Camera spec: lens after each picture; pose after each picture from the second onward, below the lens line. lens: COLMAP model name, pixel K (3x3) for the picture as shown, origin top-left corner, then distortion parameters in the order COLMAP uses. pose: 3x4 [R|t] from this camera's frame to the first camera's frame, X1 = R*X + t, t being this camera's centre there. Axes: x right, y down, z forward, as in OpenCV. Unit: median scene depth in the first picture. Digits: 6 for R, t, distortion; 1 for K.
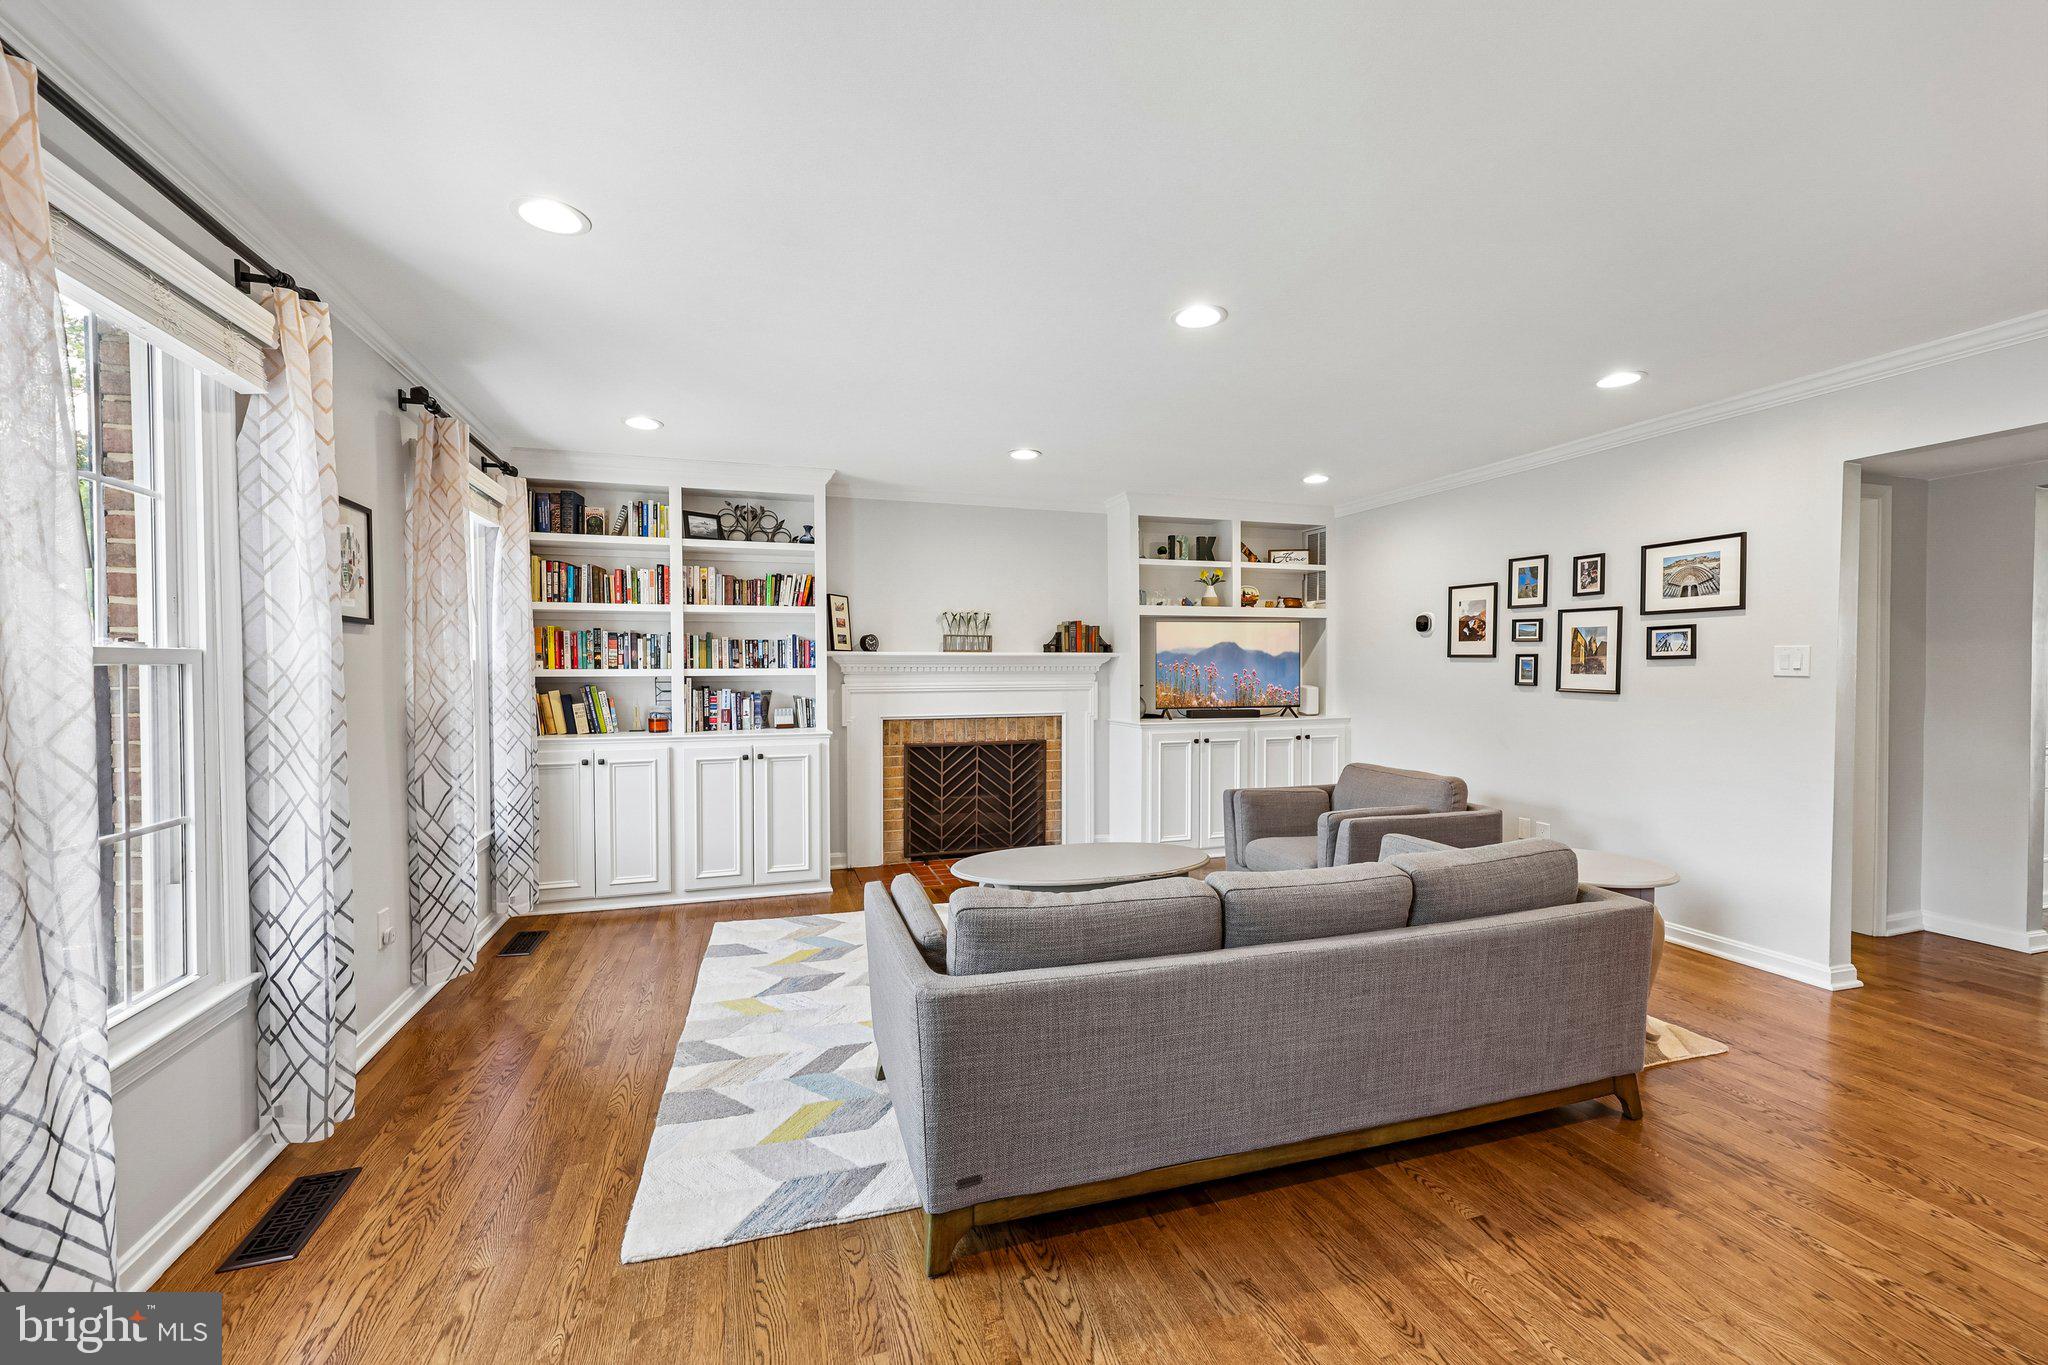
lens RADIAL K [[825.3, 0, 1023.2], [0, 825.3, 681.3], [0, 0, 1]] dist [0.002746, -0.000277]
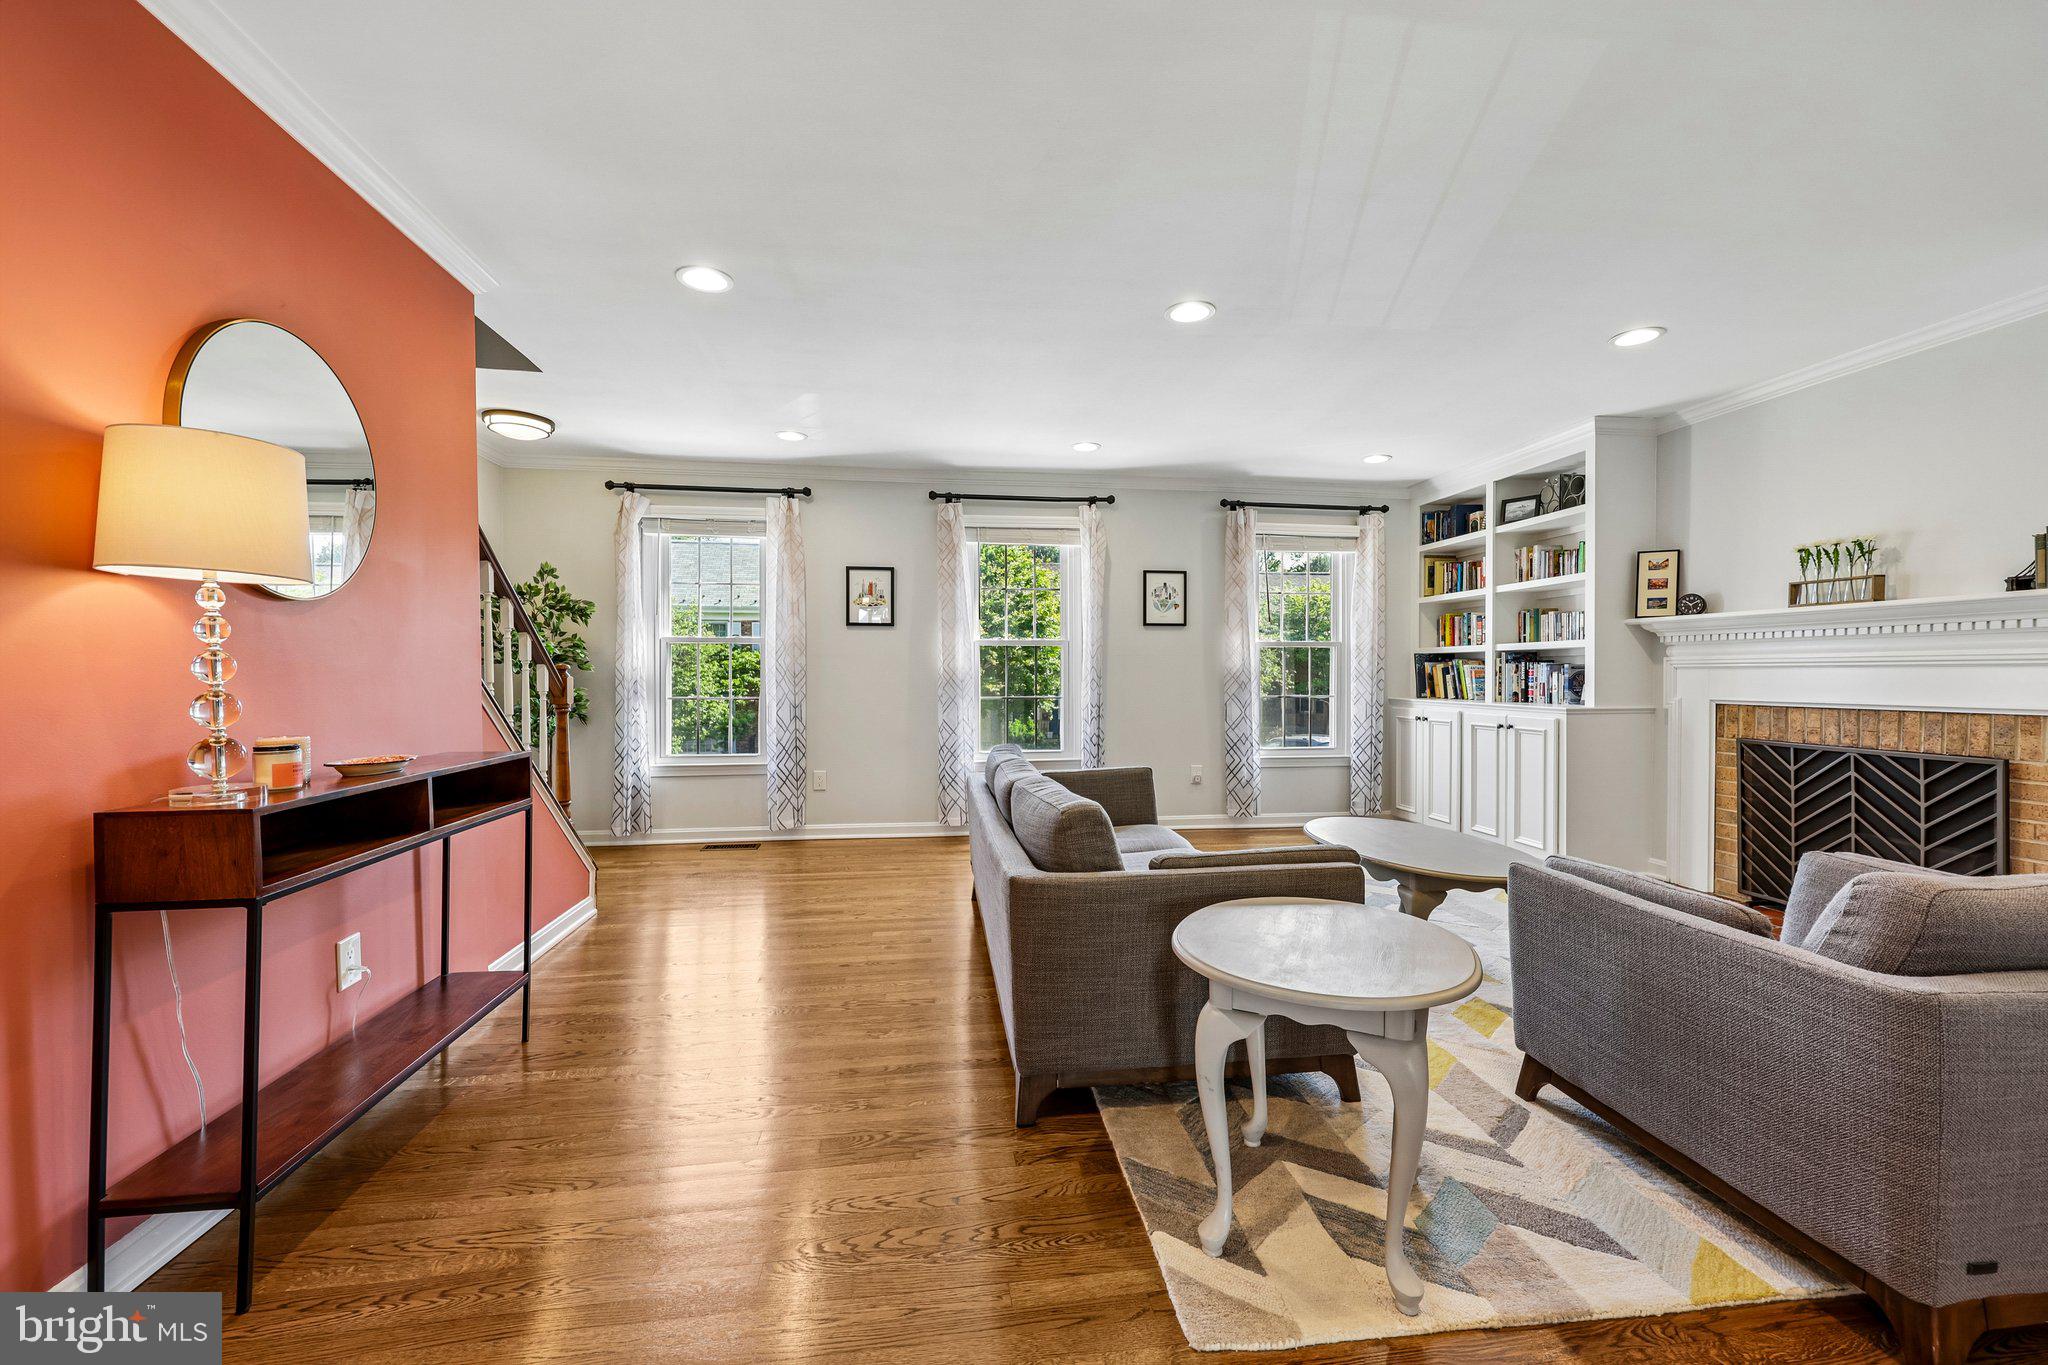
lens RADIAL K [[825.3, 0, 1017.4], [0, 825.3, 681.9], [0, 0, 1]] dist [0.002746, -0.000277]
pose [[-0.189706, 0.014003, -0.981741, 0.795436], [-0.015070, 0.999739, 0.017171, 0.026454], [0.981725, 0.018053, -0.189446, 0.580652]]
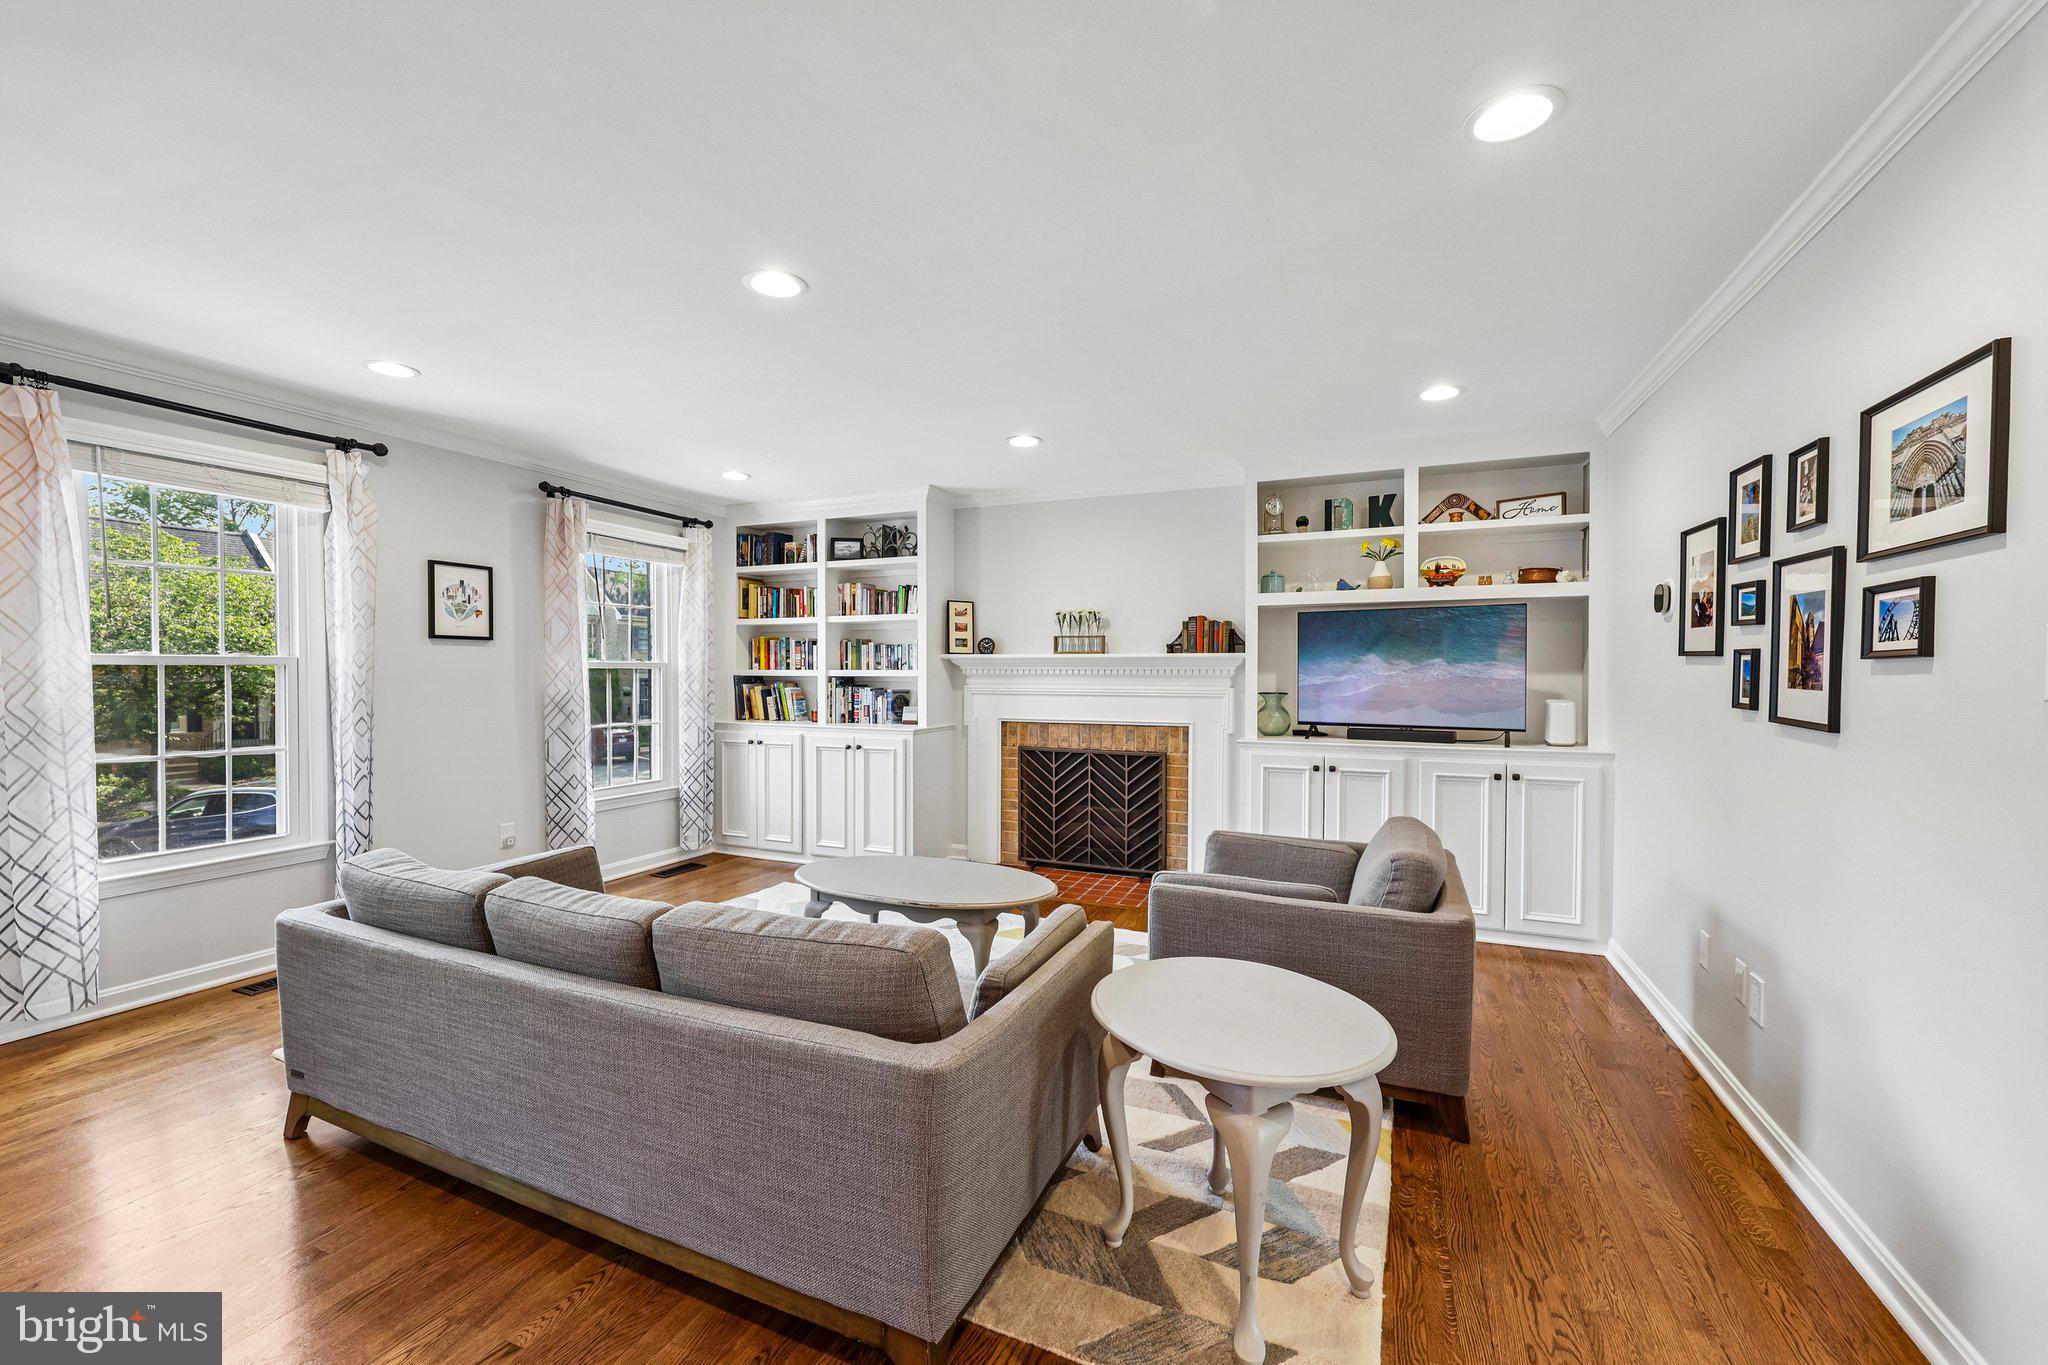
lens RADIAL K [[825.3, 0, 1025.4], [0, 825.3, 681.1], [0, 0, 1]] dist [0.002746, -0.000277]
pose [[0.748962, 0.013717, -0.662471, 0.595356], [-0.016032, 0.999868, 0.002578, -0.006527], [0.662419, 0.008690, 0.749083, 0.292987]]
